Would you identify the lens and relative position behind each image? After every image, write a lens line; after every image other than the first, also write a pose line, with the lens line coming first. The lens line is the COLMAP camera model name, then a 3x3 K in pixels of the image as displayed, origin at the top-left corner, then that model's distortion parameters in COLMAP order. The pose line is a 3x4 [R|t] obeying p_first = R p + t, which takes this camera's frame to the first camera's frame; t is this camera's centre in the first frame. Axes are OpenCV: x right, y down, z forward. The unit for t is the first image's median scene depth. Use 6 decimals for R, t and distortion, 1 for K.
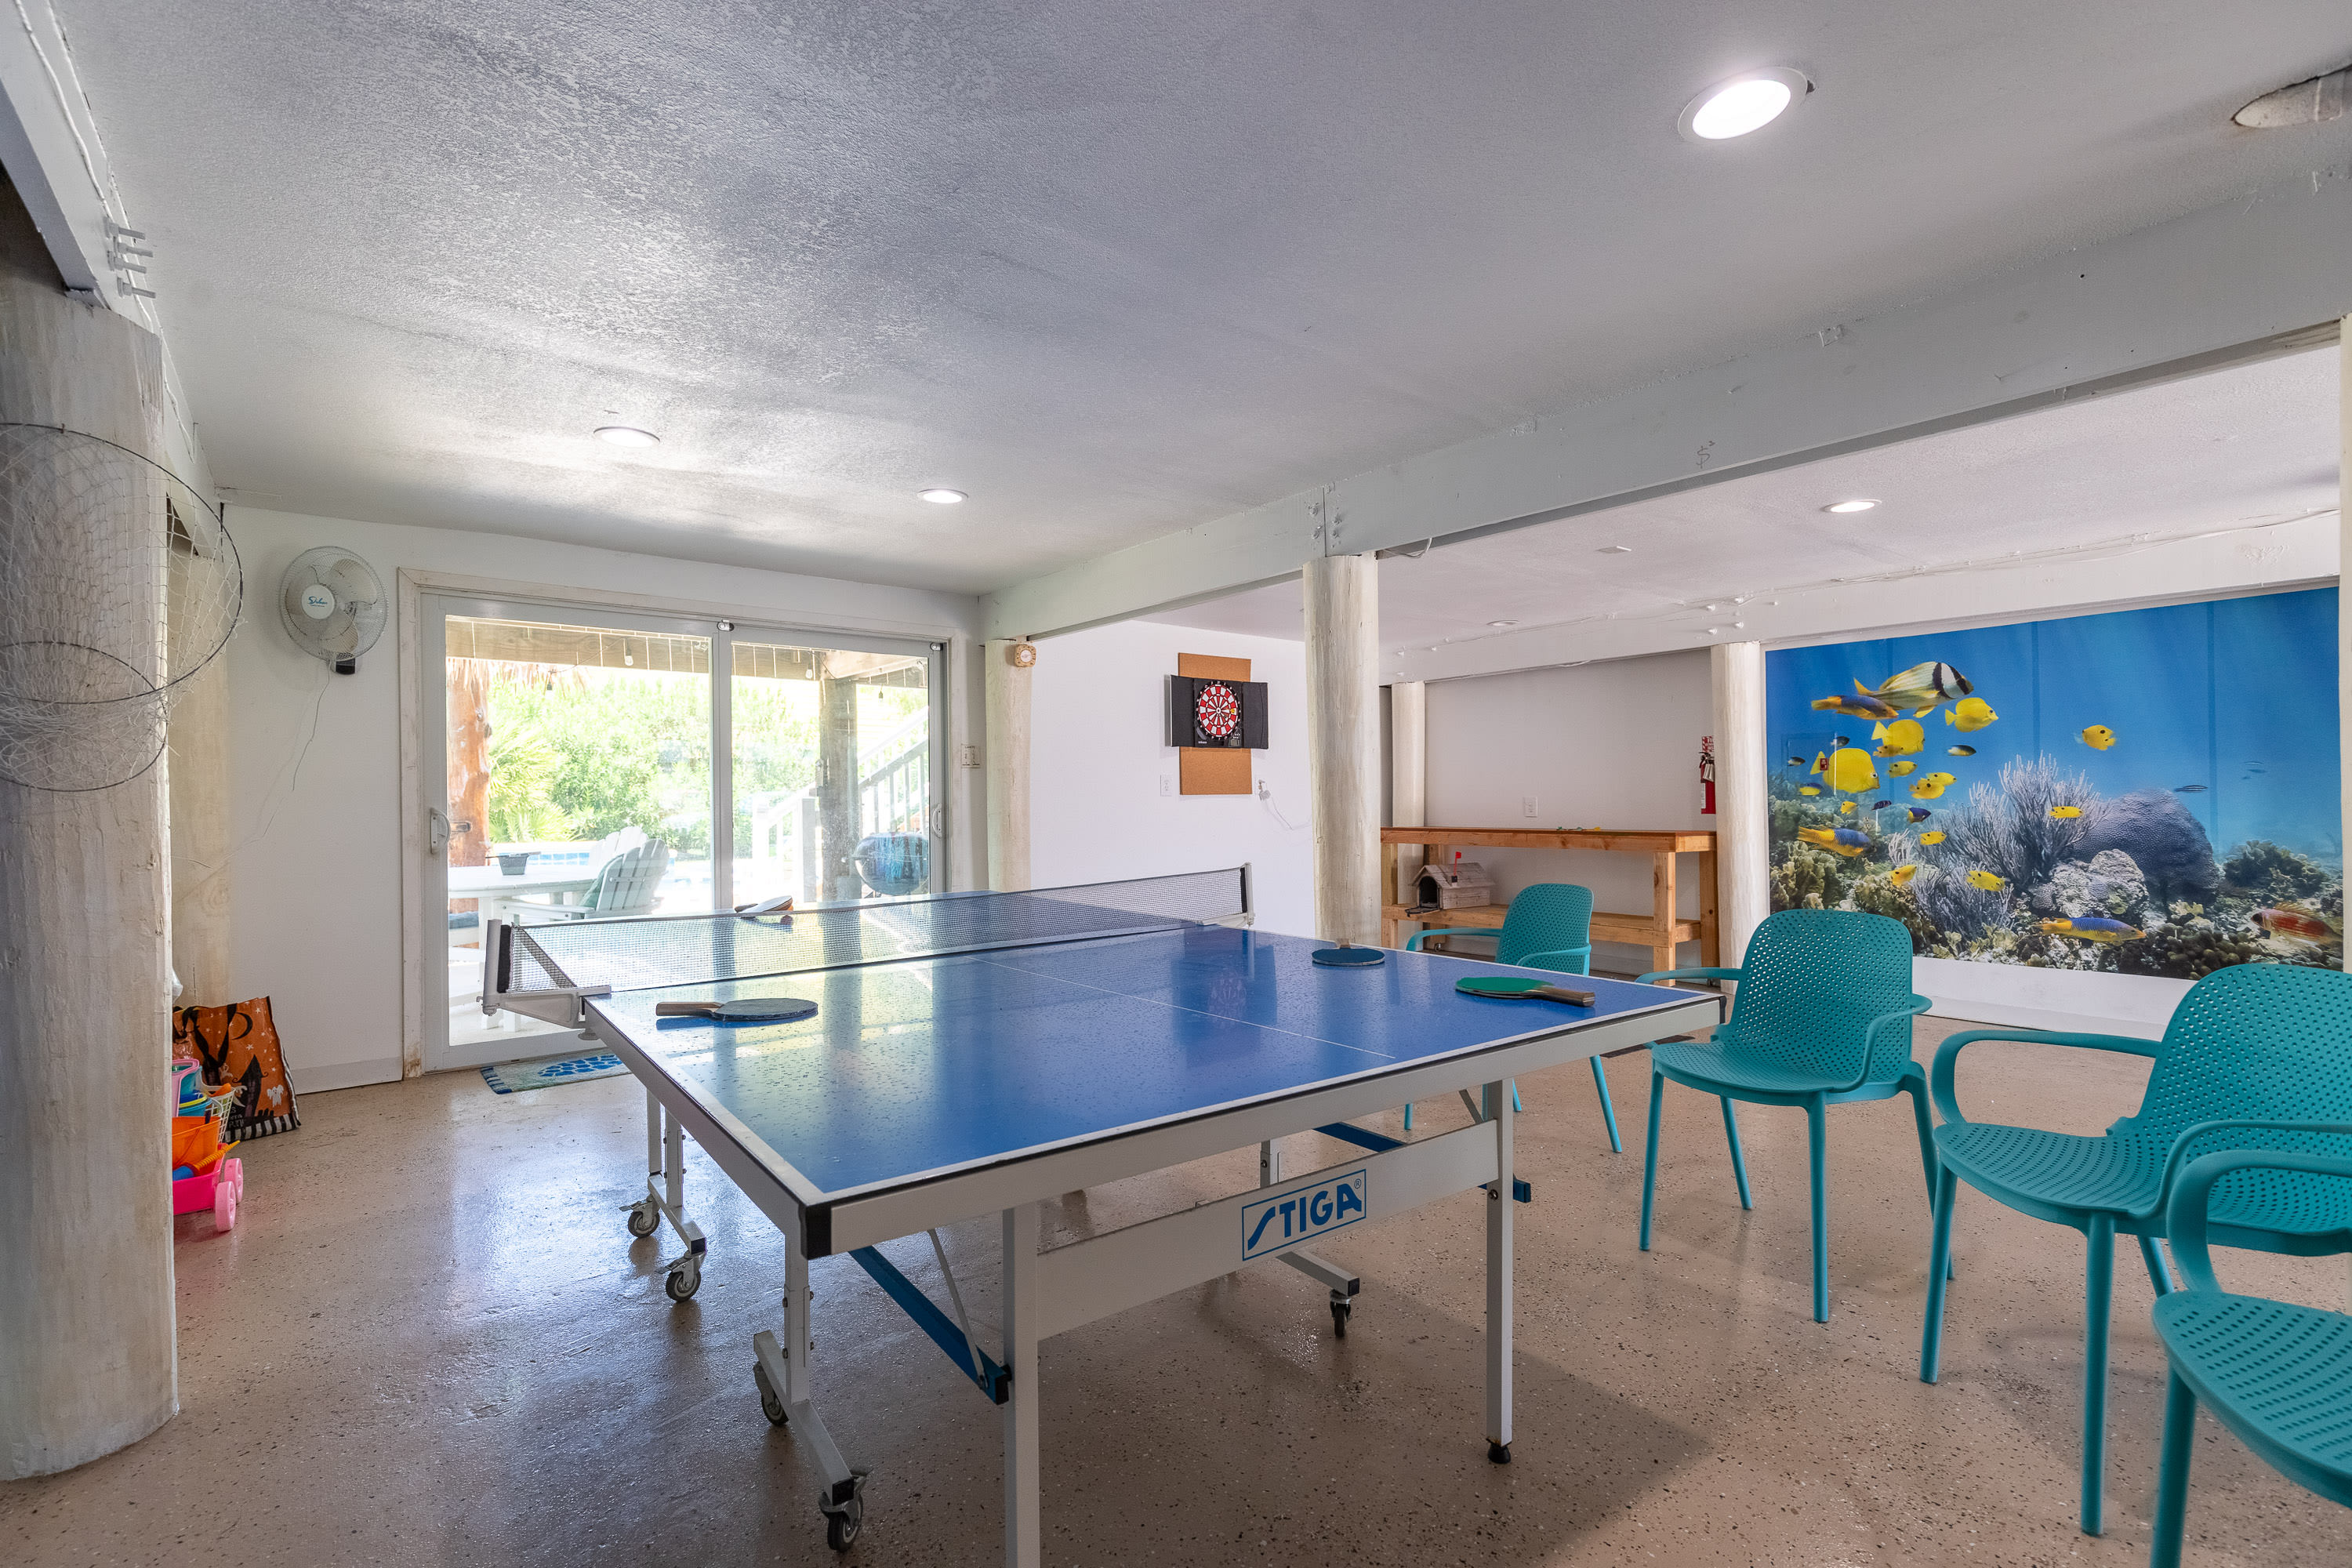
lens RADIAL K [[1054.8, 0, 1176.0], [0, 1054.8, 784.0], [0, 0, 1]] dist [-0.000425, -0.000060]
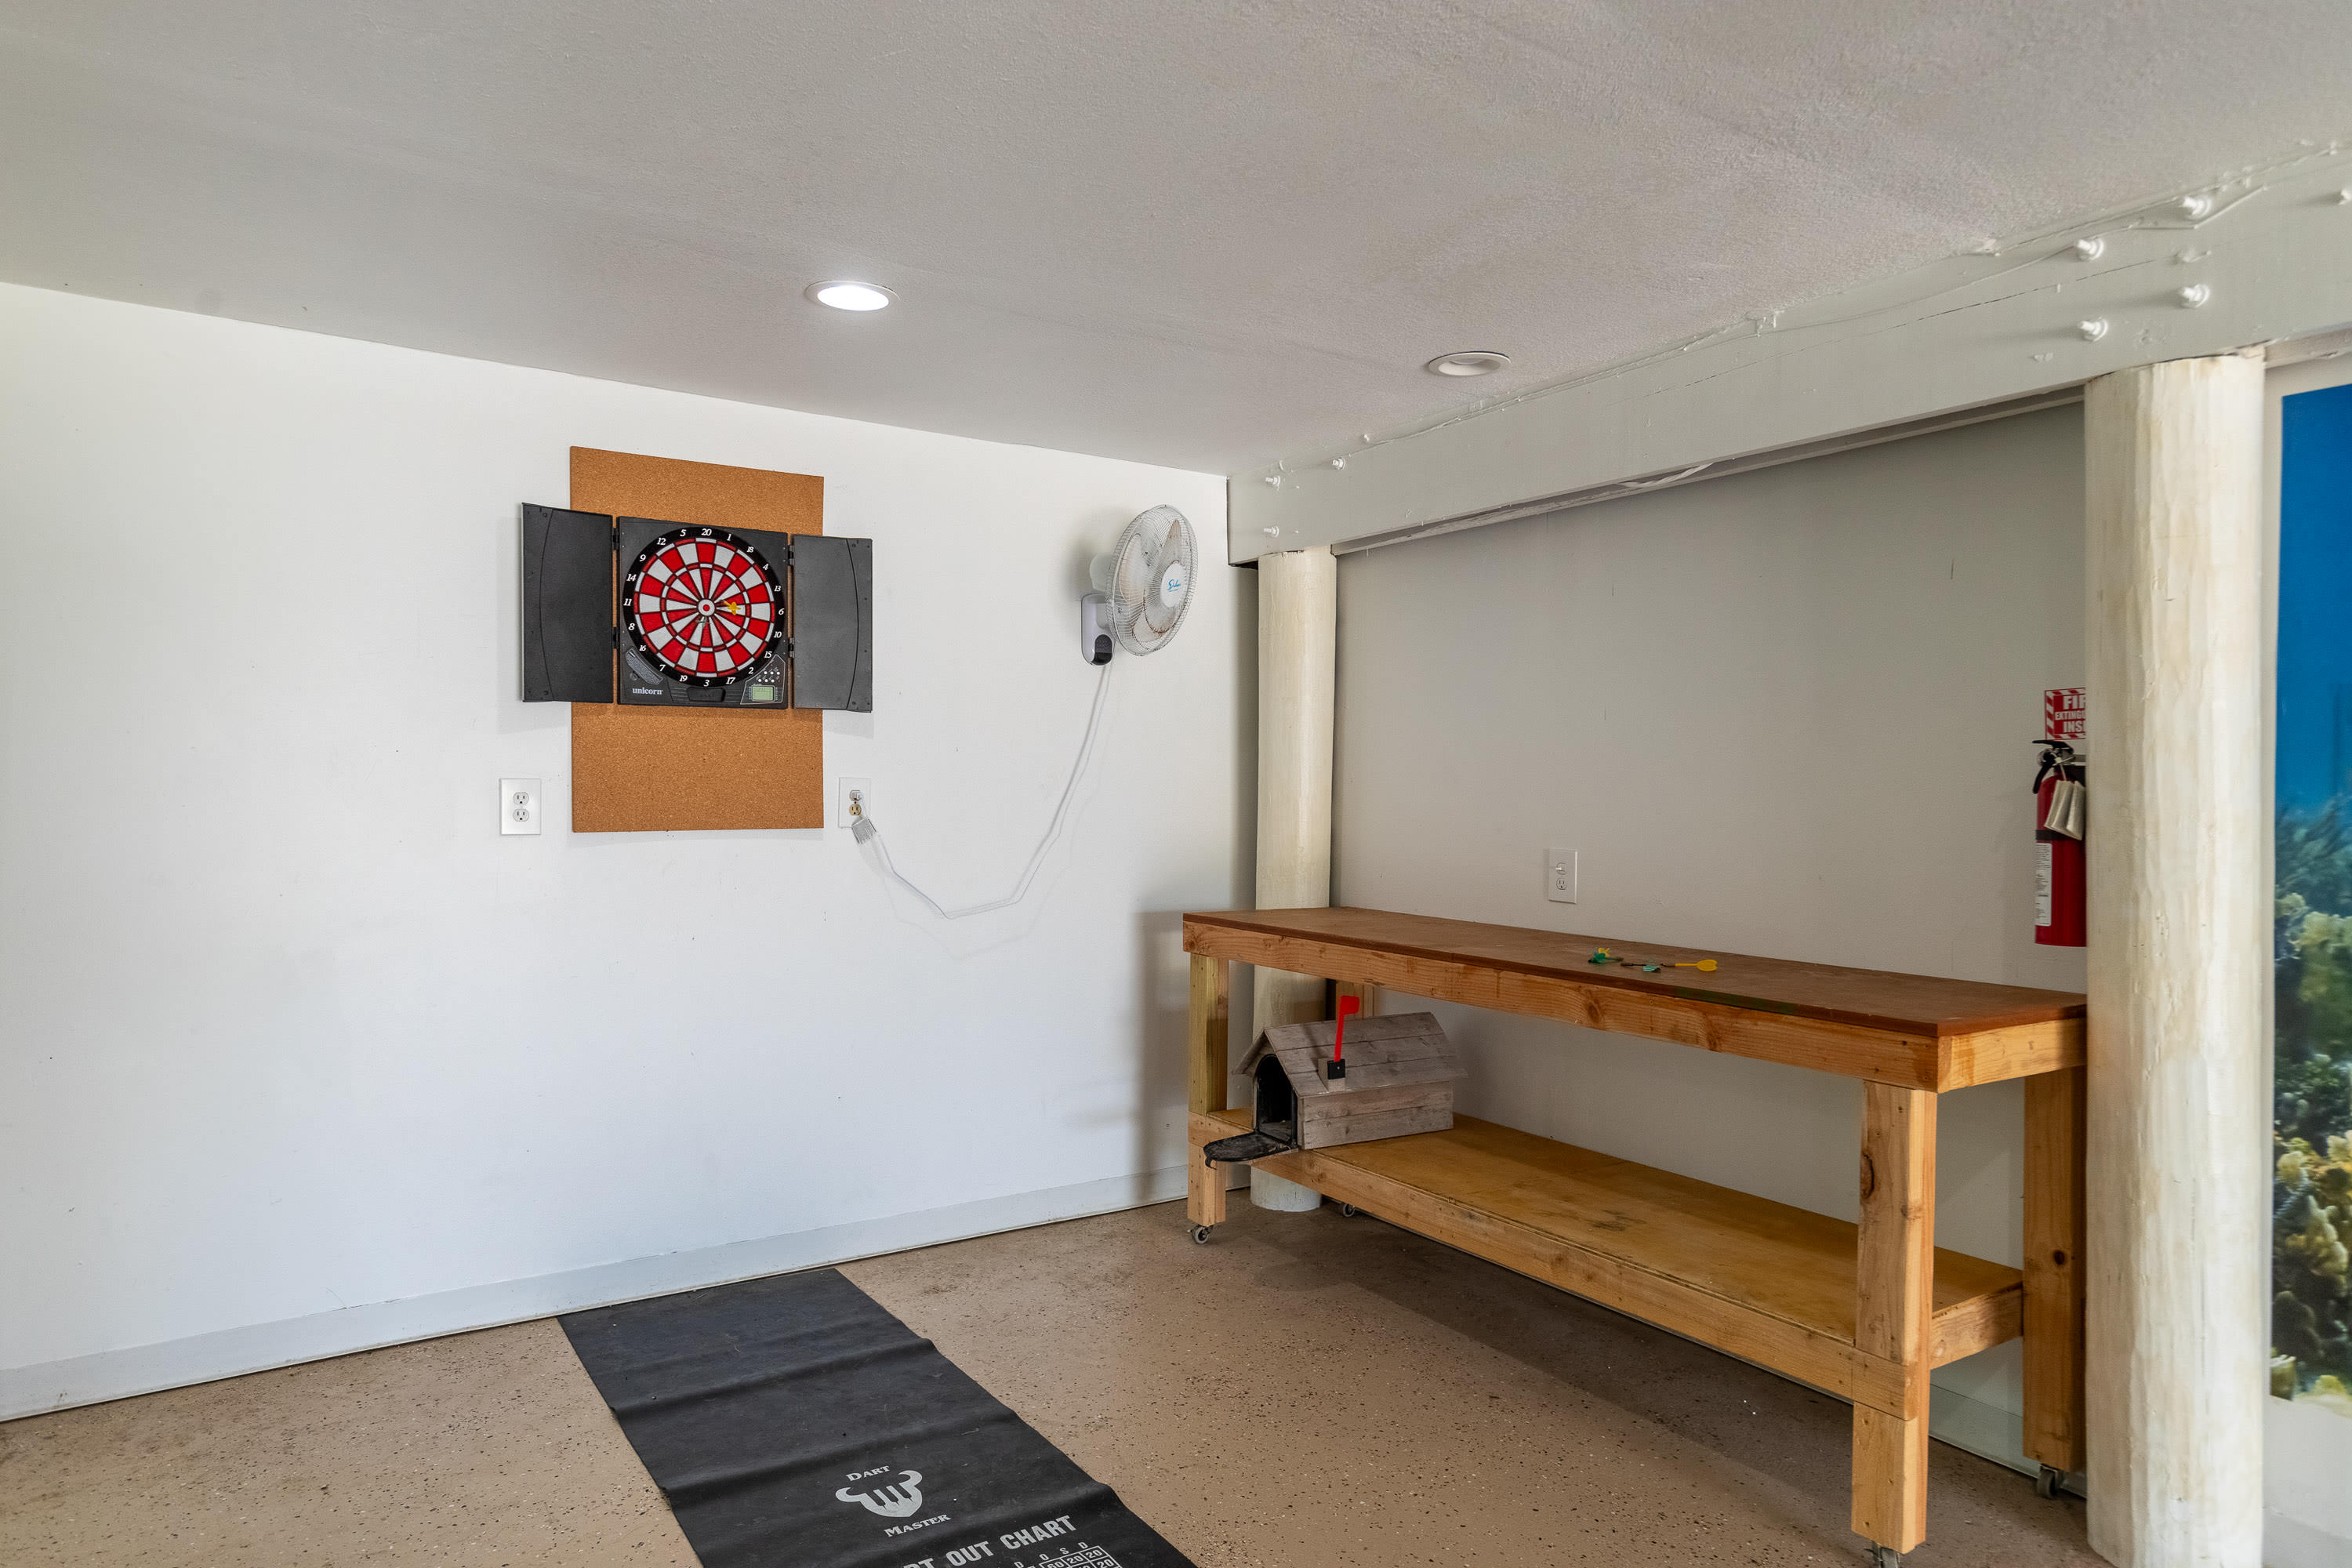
lens RADIAL K [[1433.5, 0, 1176.0], [0, 1433.5, 784.0], [0, 0, 1]] dist [0.001732, -0.000291]
pose [[0.996525, 0.017126, -0.081516, 0.276596], [-0.015491, 0.999667, 0.020649, -0.021727], [0.081842, -0.019315, 0.996458, 0.553863]]
